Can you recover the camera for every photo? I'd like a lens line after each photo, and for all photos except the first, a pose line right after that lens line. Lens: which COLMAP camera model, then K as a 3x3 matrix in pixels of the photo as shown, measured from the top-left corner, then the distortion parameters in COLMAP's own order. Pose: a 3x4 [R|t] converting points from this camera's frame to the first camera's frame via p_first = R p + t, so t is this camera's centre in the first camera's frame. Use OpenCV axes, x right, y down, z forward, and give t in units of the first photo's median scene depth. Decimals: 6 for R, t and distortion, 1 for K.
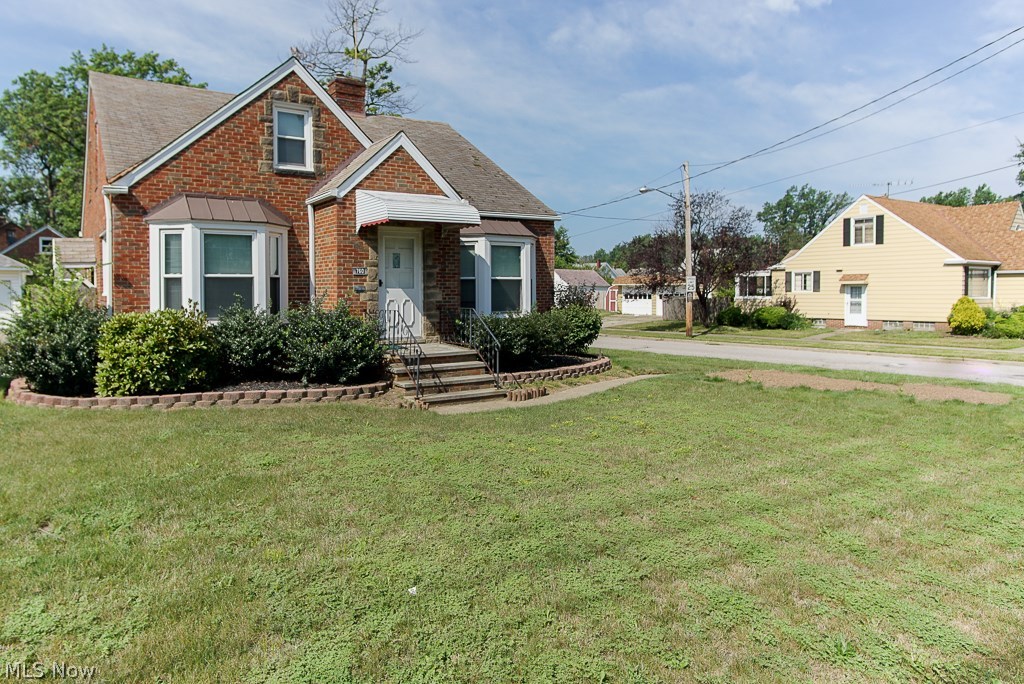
lens RADIAL K [[638.5, 0, 511.7], [0, 638.5, 319.6], [0, 0, 1]] dist [-0.017975, -0.000604]
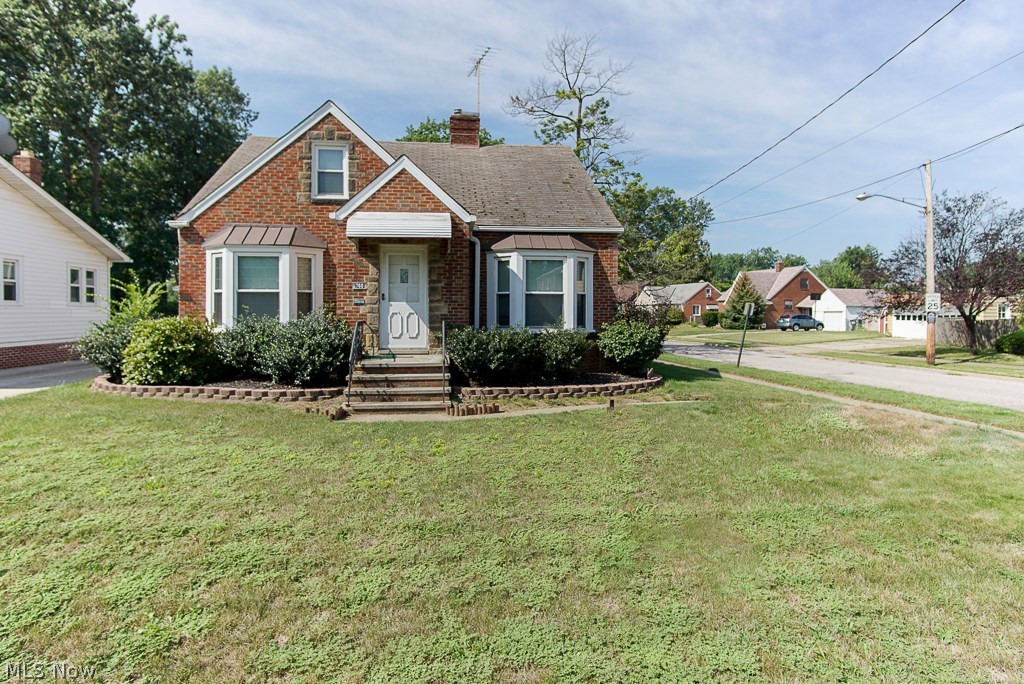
lens RADIAL K [[583.4, 0, 511.8], [0, 583.4, 325.9], [0, 0, 1]] dist [-0.003576, -0.000008]
pose [[0.900871, 0.016496, -0.433773, 0.418198], [-0.024744, 0.999604, -0.013374, -0.000193], [0.433381, 0.022782, 0.900923, 0.203754]]
